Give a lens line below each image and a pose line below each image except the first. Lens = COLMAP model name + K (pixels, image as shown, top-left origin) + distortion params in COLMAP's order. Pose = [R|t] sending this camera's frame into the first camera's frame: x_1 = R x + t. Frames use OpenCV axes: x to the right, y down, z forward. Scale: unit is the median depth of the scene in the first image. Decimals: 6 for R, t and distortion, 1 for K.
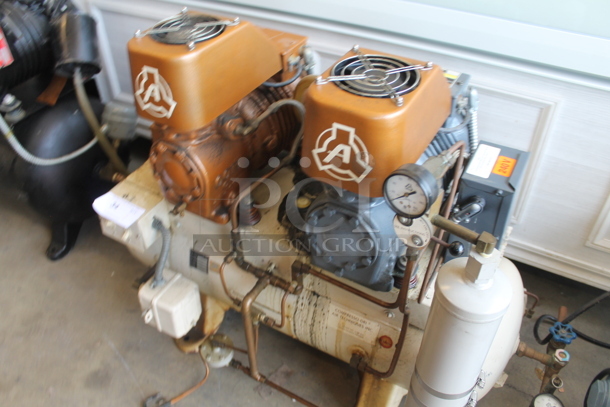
lens RADIAL K [[506.0, 0, 305.0], [0, 506.0, 203.5], [0, 0, 1]] dist [-0.155232, 0.116955]
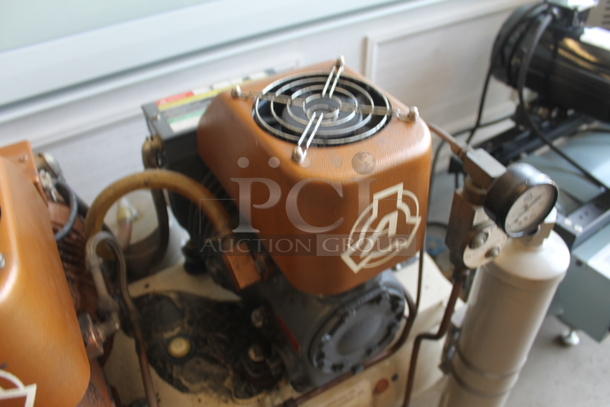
lens RADIAL K [[506.0, 0, 305.0], [0, 506.0, 203.5], [0, 0, 1]] dist [-0.155232, 0.116955]
pose [[0.504233, -0.571854, 0.647096, -0.298536], [0.577137, 0.780560, 0.240080, -0.265891], [-0.642388, 0.252406, 0.723622, 0.461565]]
